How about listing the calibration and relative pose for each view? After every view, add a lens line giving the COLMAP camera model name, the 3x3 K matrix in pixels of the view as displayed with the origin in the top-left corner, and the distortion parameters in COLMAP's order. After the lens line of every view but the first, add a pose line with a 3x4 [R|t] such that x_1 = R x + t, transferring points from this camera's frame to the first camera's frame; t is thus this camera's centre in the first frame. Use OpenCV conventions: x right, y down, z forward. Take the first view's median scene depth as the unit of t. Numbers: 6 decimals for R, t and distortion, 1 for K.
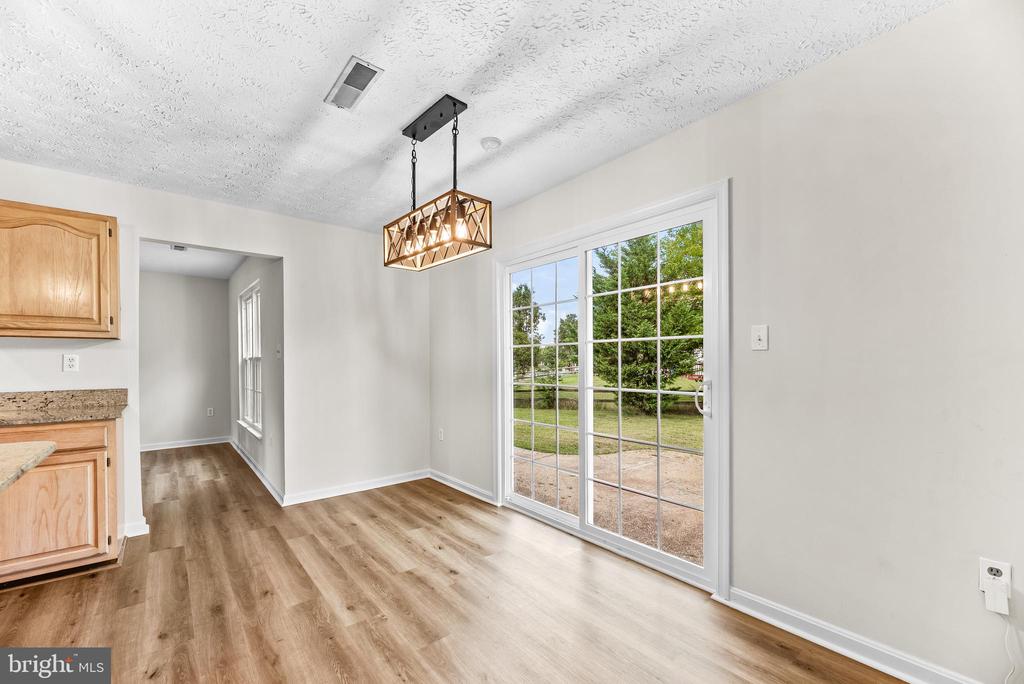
lens RADIAL K [[420.7, 0, 509.0], [0, 420.7, 367.9], [0, 0, 1]] dist [0.000621, -0.000616]
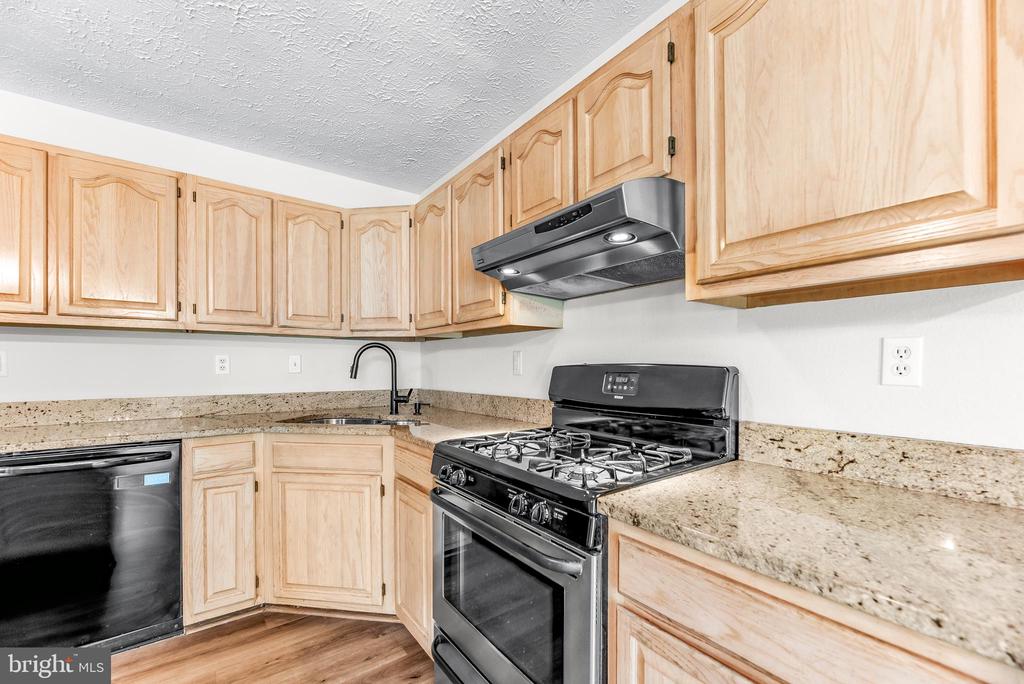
lens RADIAL K [[420.7, 0, 504.3], [0, 420.7, 367.2], [0, 0, 1]] dist [0.000621, -0.000616]
pose [[-0.066569, 0.010192, -0.997730, -0.758027], [-0.012190, 0.999865, 0.011027, -0.006828], [0.997707, 0.012897, -0.066436, 0.783184]]
